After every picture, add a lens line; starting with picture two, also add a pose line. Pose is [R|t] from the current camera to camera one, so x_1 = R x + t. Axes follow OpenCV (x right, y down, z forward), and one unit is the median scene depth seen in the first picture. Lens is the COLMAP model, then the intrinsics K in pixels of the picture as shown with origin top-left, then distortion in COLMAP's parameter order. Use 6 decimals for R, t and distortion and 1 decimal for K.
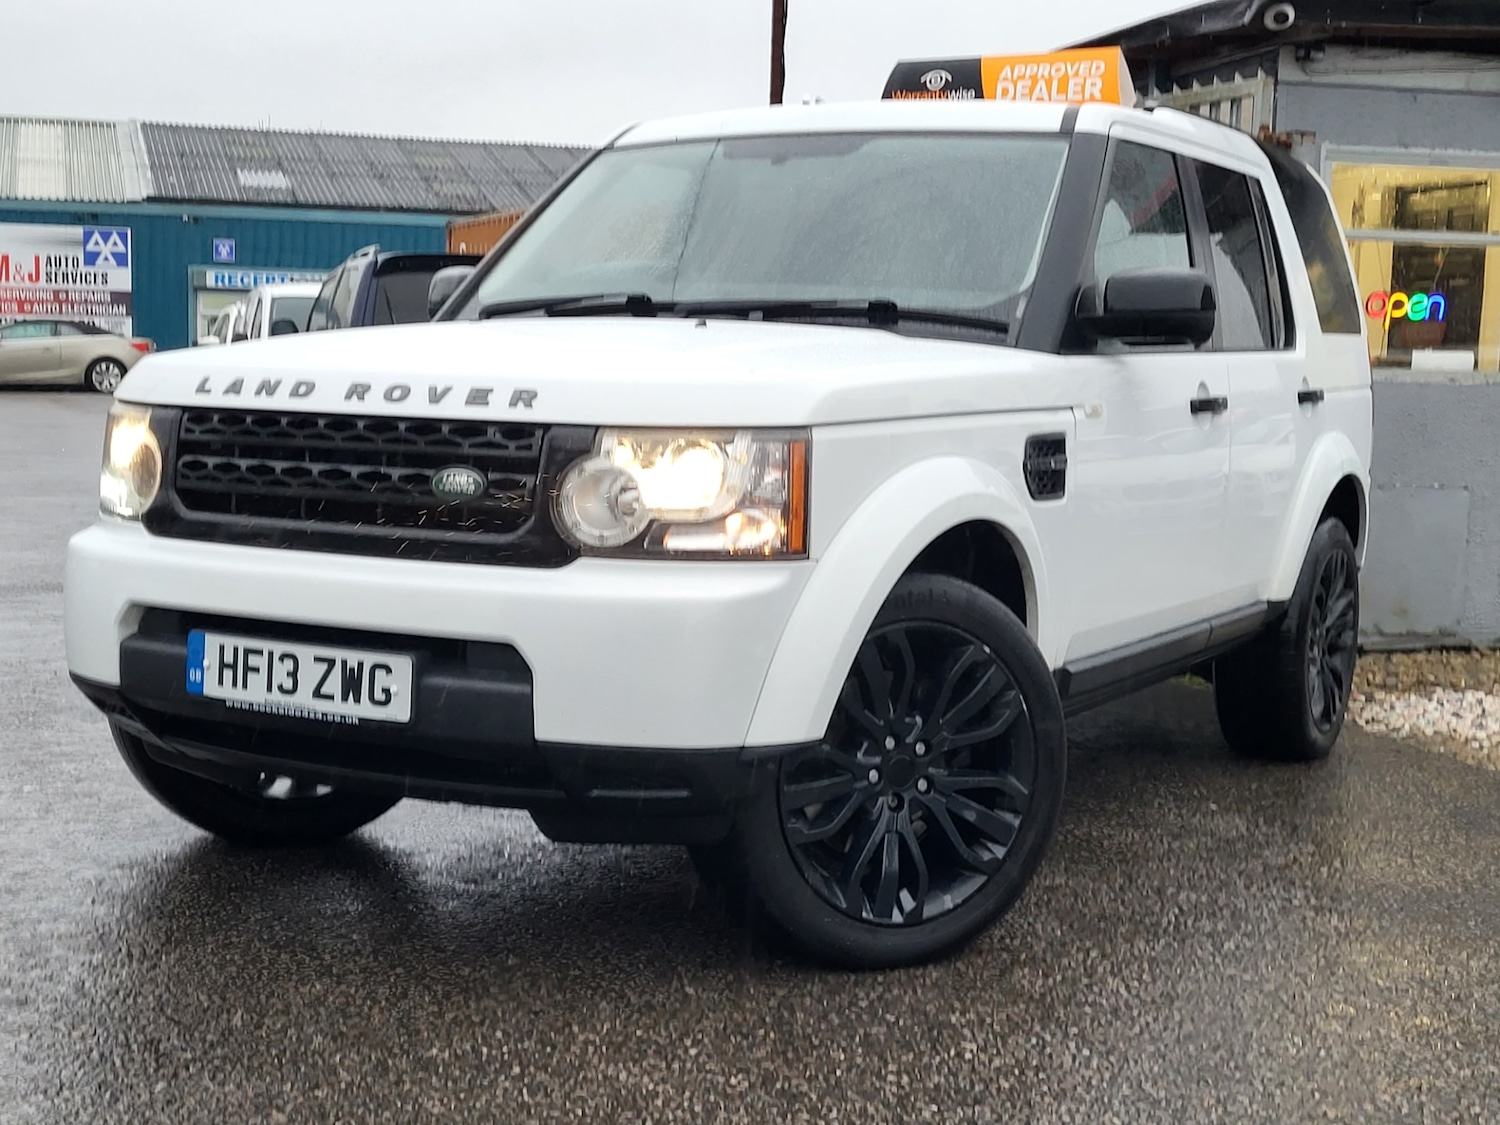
lens RADIAL K [[2157.2, 0, 750.9], [0, 2157.2, 587.2], [0, 0, 1]] dist [0.028088, 0.048718]
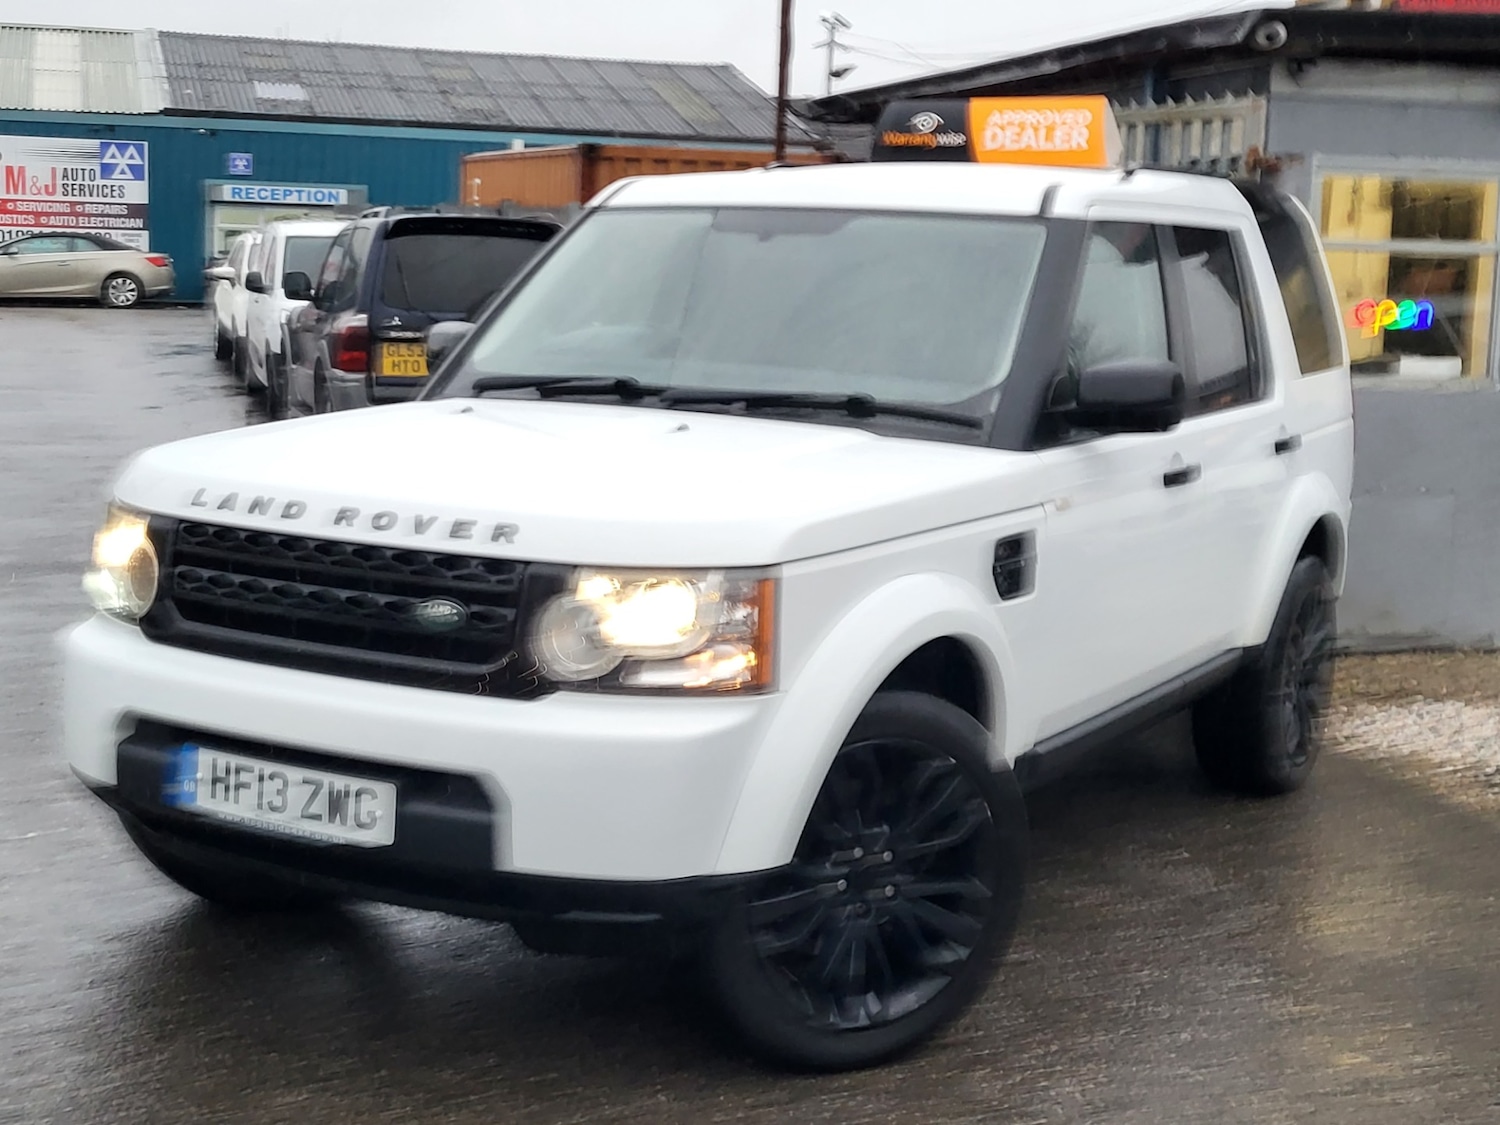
lens RADIAL K [[2157.4, 0, 781.2], [0, 2157.4, 518.5], [0, 0, 1]] dist [0.035171, 0.035412]
pose [[0.999963, 0.007146, 0.004867, 0.021298], [-0.007232, 0.999813, 0.017933, -0.106913], [-0.004738, -0.017968, 0.999827, -0.038328]]
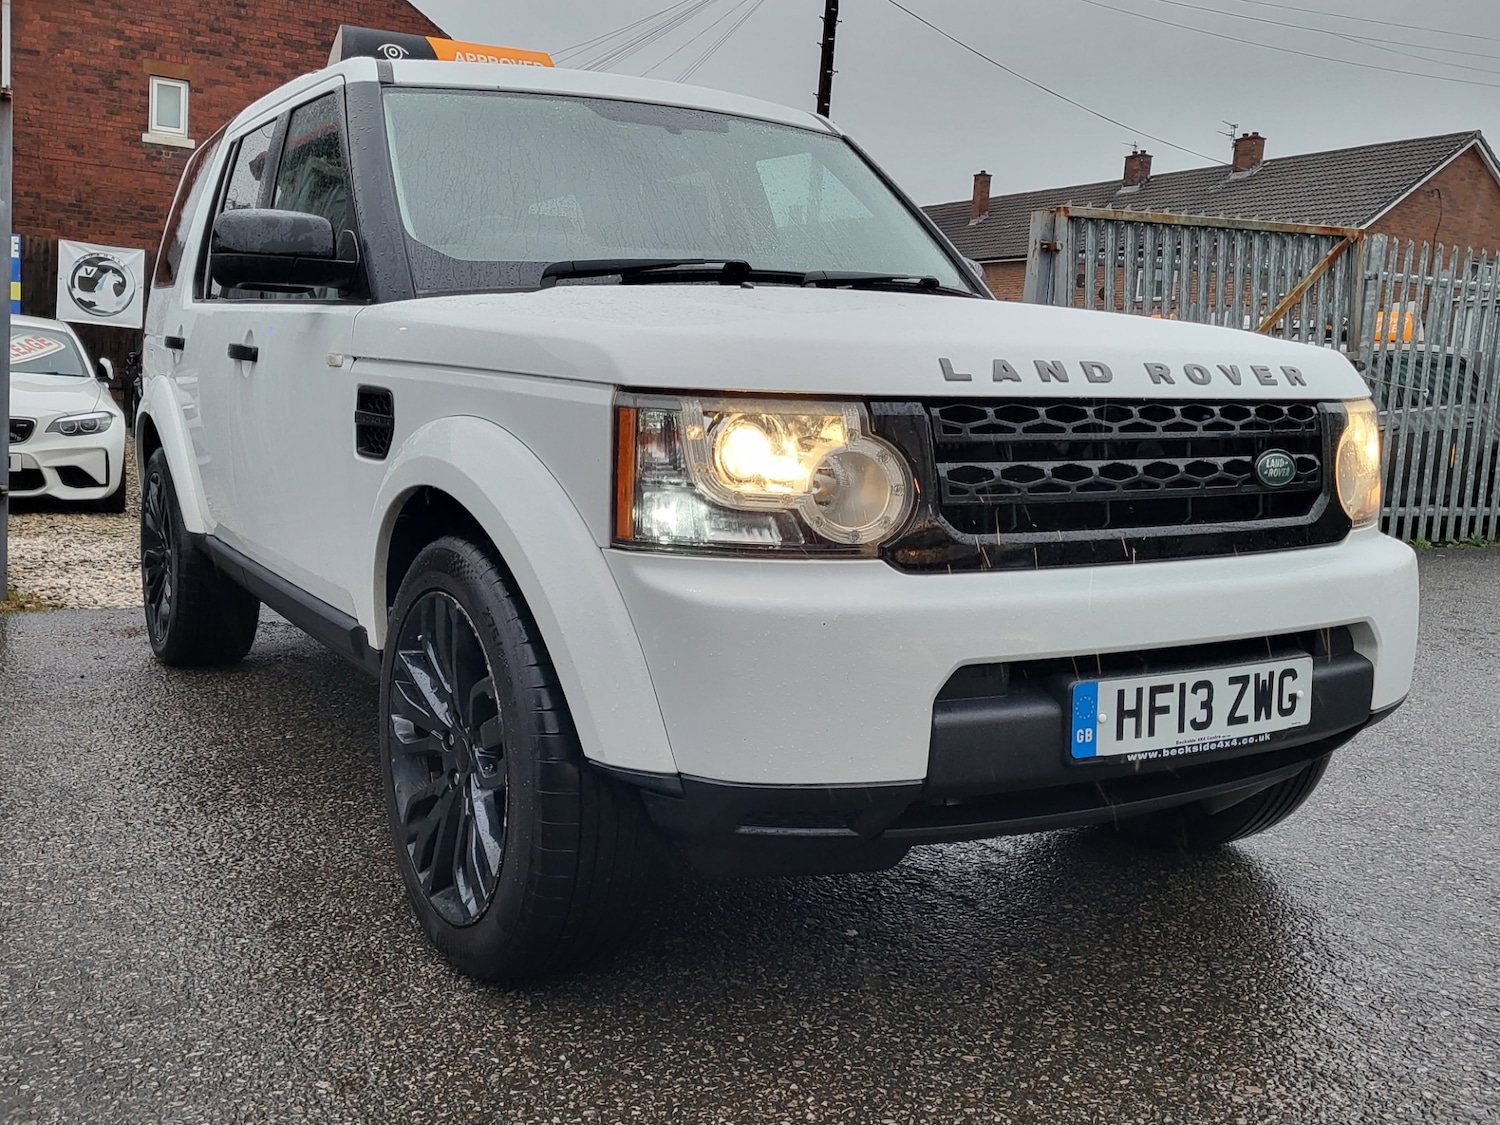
lens RADIAL K [[1483.1, 0, 735.6], [0, 1483.1, 541.8], [0, 0, 1]] dist [0.035759, 0.002111]
pose [[0.506806, -0.123065, 0.853231, -0.767141], [0.081883, 0.992155, 0.094466, -0.090927], [-0.858163, 0.021989, 0.512907, 0.811830]]
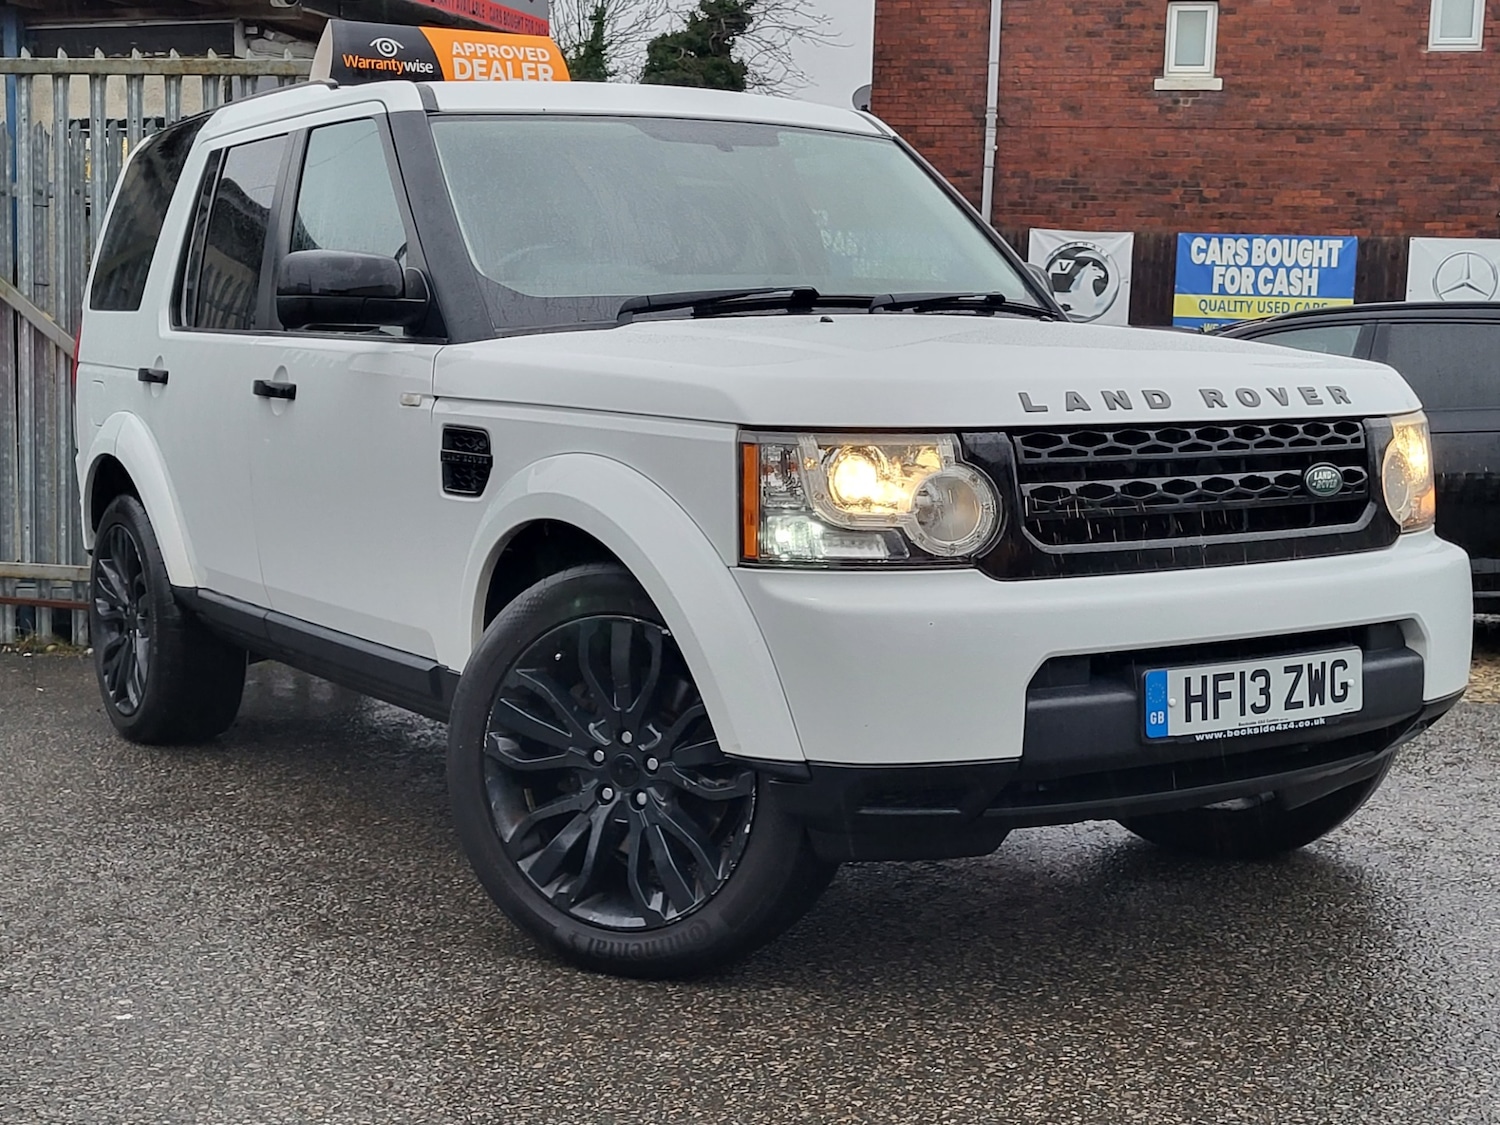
lens RADIAL K [[2157.4, 0, 781.2], [0, 2157.4, 518.5], [0, 0, 1]] dist [0.035171, 0.035412]
pose [[0.467297, -0.102320, 0.878160, -1.103351], [0.109412, 0.992338, 0.057402, -0.110552], [-0.877304, 0.069257, 0.474911, 0.686761]]
